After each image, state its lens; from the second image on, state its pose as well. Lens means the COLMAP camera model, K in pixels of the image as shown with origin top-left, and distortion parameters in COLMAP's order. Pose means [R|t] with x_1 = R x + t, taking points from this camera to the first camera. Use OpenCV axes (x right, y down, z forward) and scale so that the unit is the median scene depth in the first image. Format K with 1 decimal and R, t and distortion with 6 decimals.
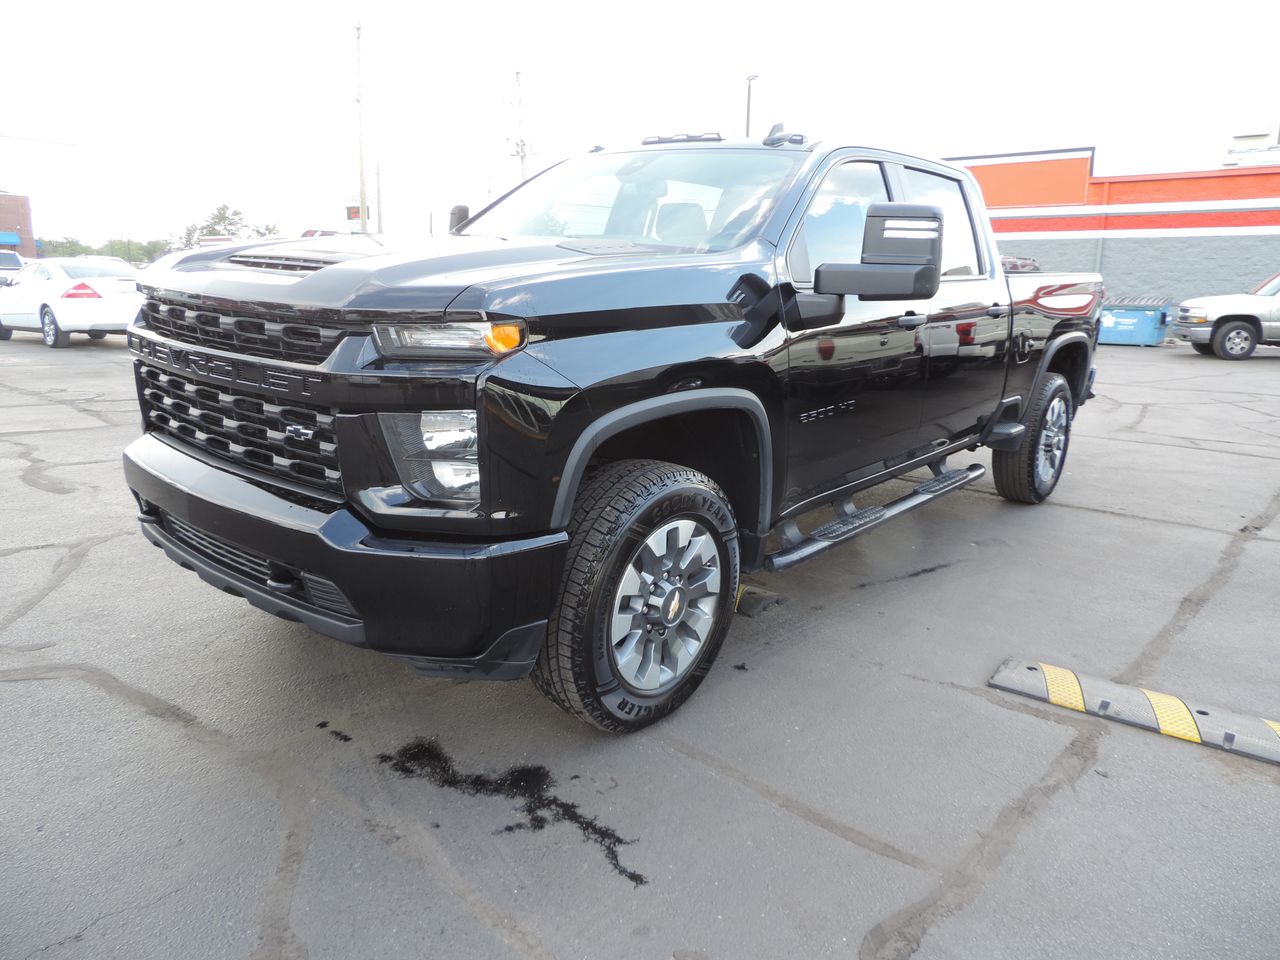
lens RADIAL K [[895.5, 0, 638.7], [0, 895.5, 483.4], [0, 0, 1]] dist [-0.047620, 0.023938]
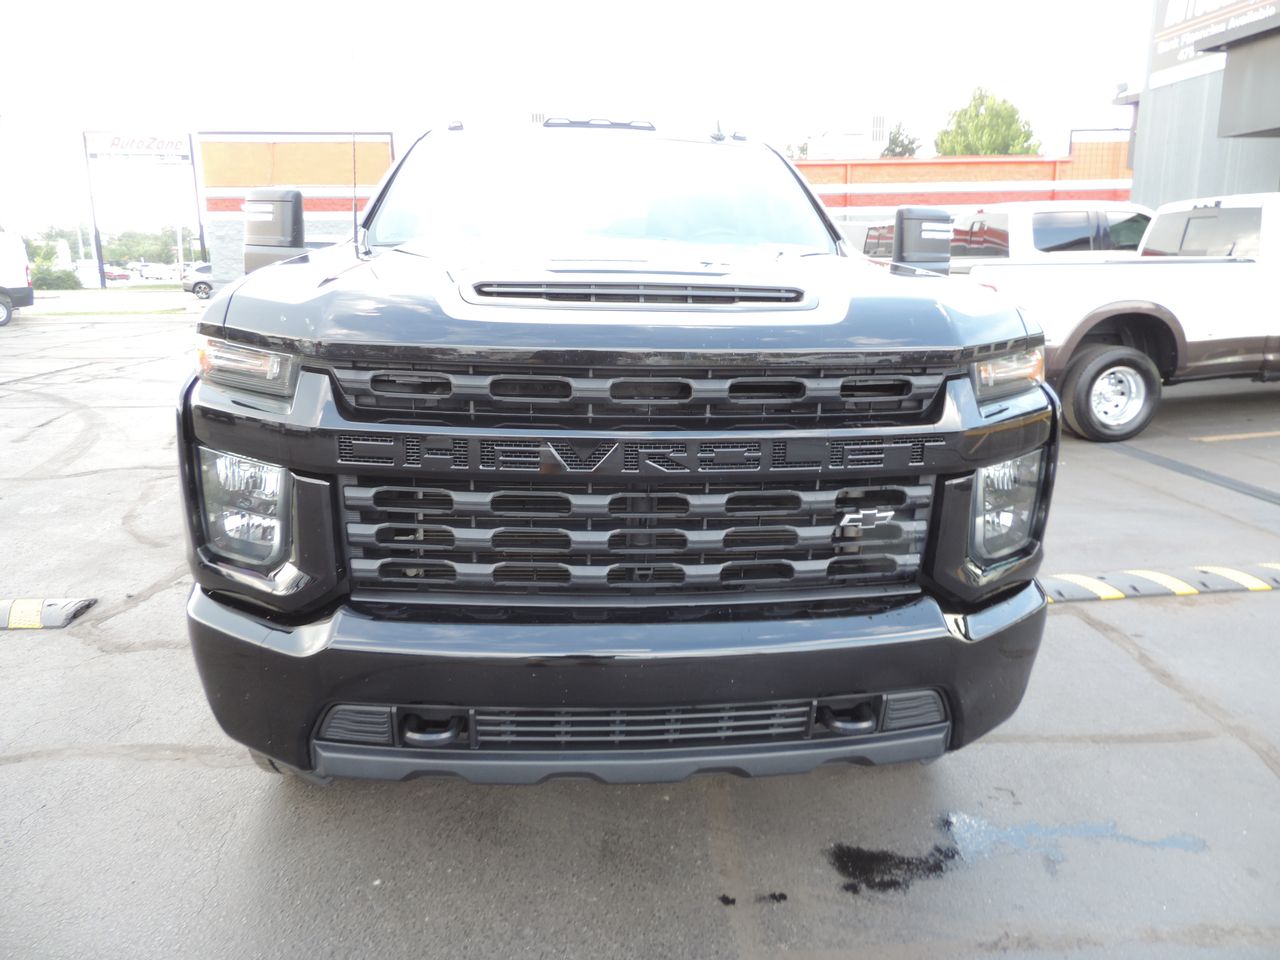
lens RADIAL K [[895.5, 0, 638.7], [0, 895.5, 483.4], [0, 0, 1]] dist [-0.047620, 0.023938]
pose [[0.688347, -0.186131, 0.701095, -0.913158], [0.168498, 0.981110, 0.095037, -0.166524], [-0.705541, 0.052715, 0.706706, 0.532337]]
